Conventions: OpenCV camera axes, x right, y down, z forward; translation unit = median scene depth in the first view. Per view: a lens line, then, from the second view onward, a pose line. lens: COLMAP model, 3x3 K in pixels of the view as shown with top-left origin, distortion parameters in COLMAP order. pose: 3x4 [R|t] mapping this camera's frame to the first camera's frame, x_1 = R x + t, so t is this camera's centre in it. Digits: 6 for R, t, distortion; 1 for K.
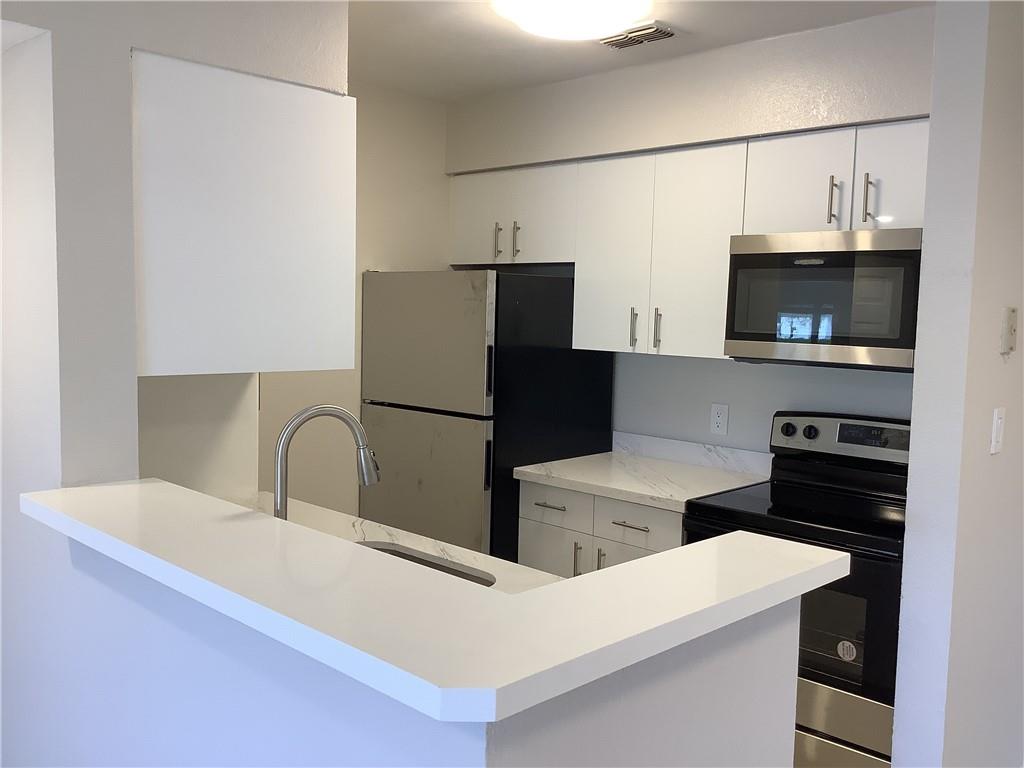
lens RADIAL K [[923.5, 0, 512.0], [0, 923.5, 384.0], [0, 0, 1]] dist [0.127927, -0.248761]
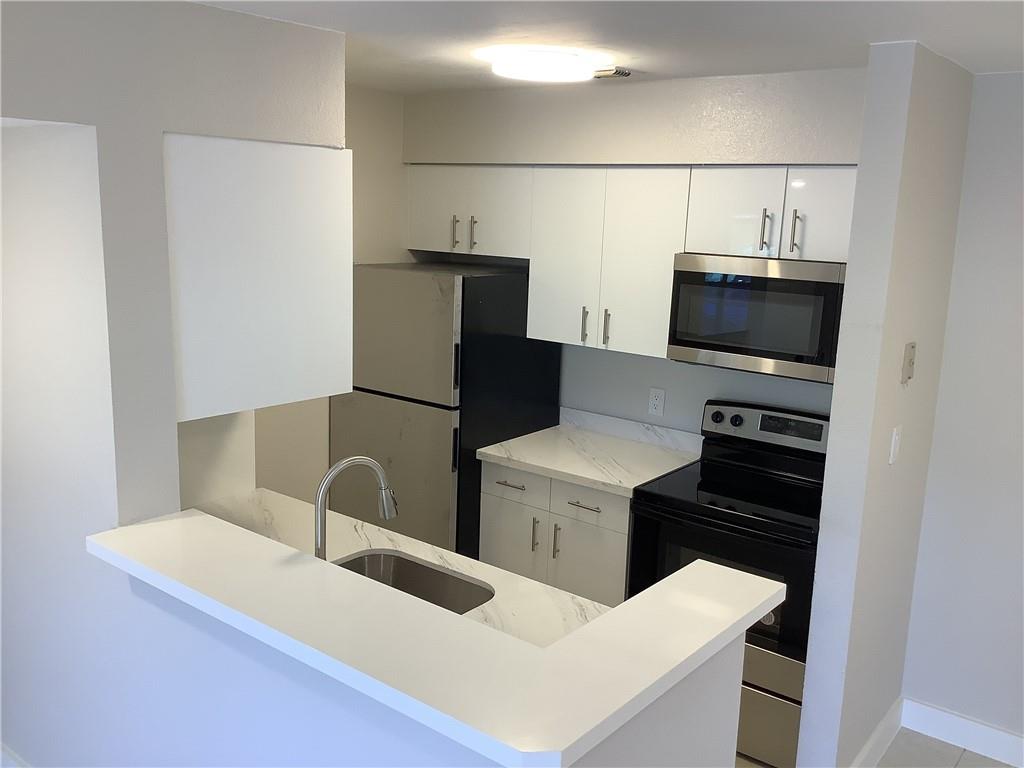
lens RADIAL K [[923.5, 0, 512.0], [0, 923.5, 384.0], [0, 0, 1]] dist [0.127927, -0.248761]
pose [[0.994710, -0.009154, 0.102310, -0.073086], [-0.002538, 0.993526, 0.113573, -0.121392], [-0.102687, -0.113232, 0.988248, -0.102240]]
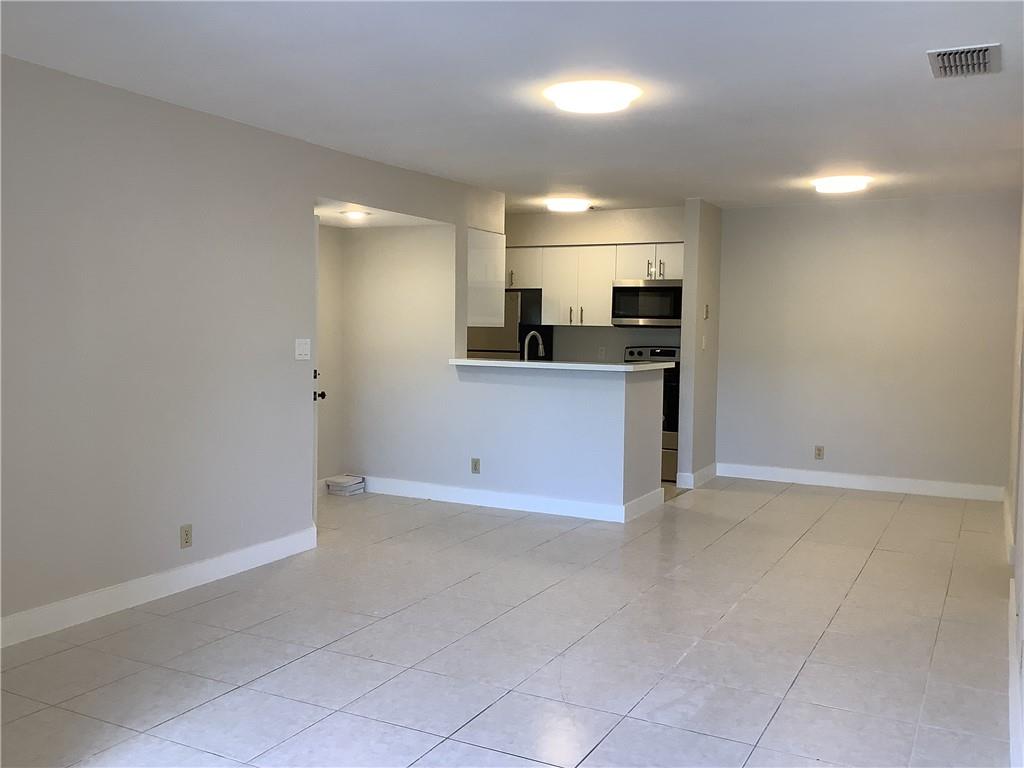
lens RADIAL K [[923.5, 0, 512.0], [0, 923.5, 384.0], [0, 0, 1]] dist [0.127927, -0.248761]
pose [[0.958007, -0.027186, 0.285454, -0.770581], [0.031729, 0.999433, -0.011303, 0.154236], [-0.284985, 0.019885, 0.958326, -1.396301]]
